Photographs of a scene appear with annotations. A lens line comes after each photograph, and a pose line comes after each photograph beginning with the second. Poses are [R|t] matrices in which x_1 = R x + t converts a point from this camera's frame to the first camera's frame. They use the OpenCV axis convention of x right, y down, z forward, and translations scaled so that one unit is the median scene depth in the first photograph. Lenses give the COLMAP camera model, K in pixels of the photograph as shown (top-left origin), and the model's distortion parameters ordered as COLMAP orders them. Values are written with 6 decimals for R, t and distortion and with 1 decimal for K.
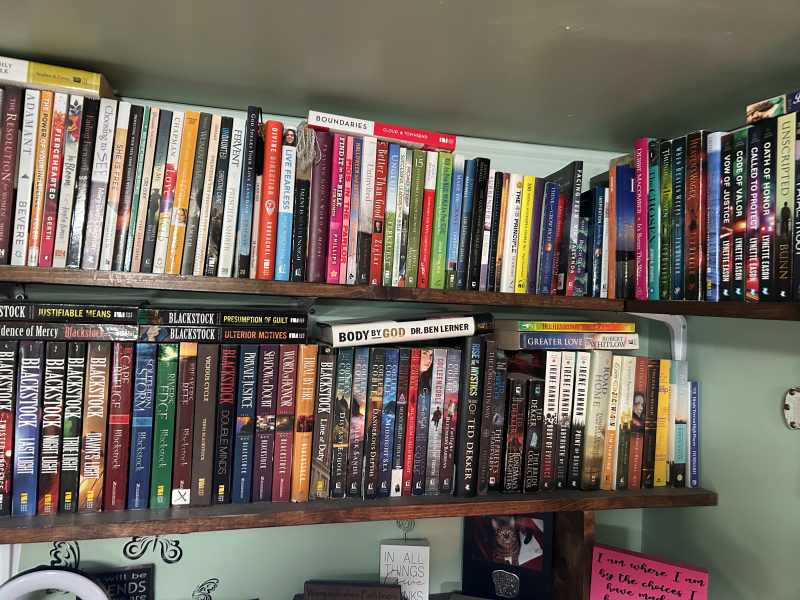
lens RADIAL K [[593.2, 0, 407.1], [0, 593.2, 297.7], [0, 0, 1]] dist [0.009667, -0.016369]
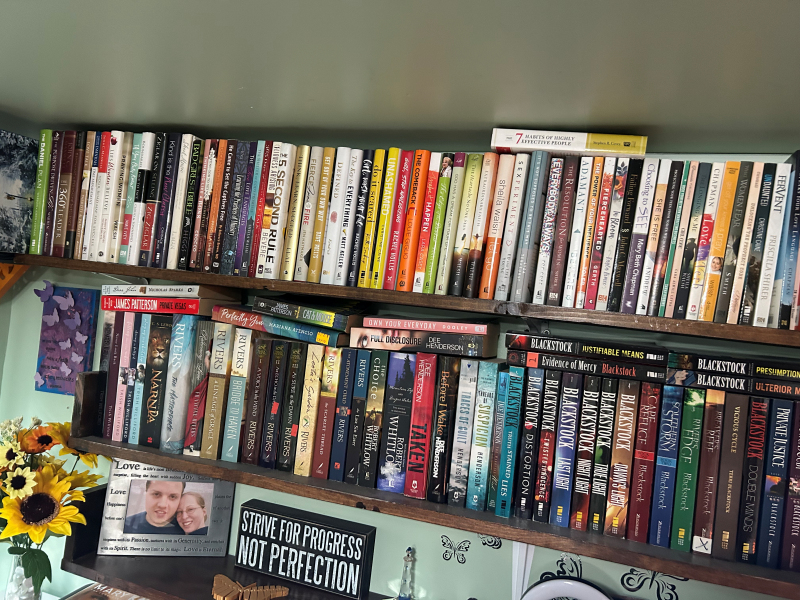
lens RADIAL K [[593.2, 0, 406.2], [0, 593.2, 301.6], [0, 0, 1]] dist [0.009667, -0.016369]
pose [[0.822850, 0.035047, -0.567176, -0.241898], [-0.067362, 0.997075, -0.036117, -0.001947], [0.564252, 0.067925, 0.822804, -0.130263]]
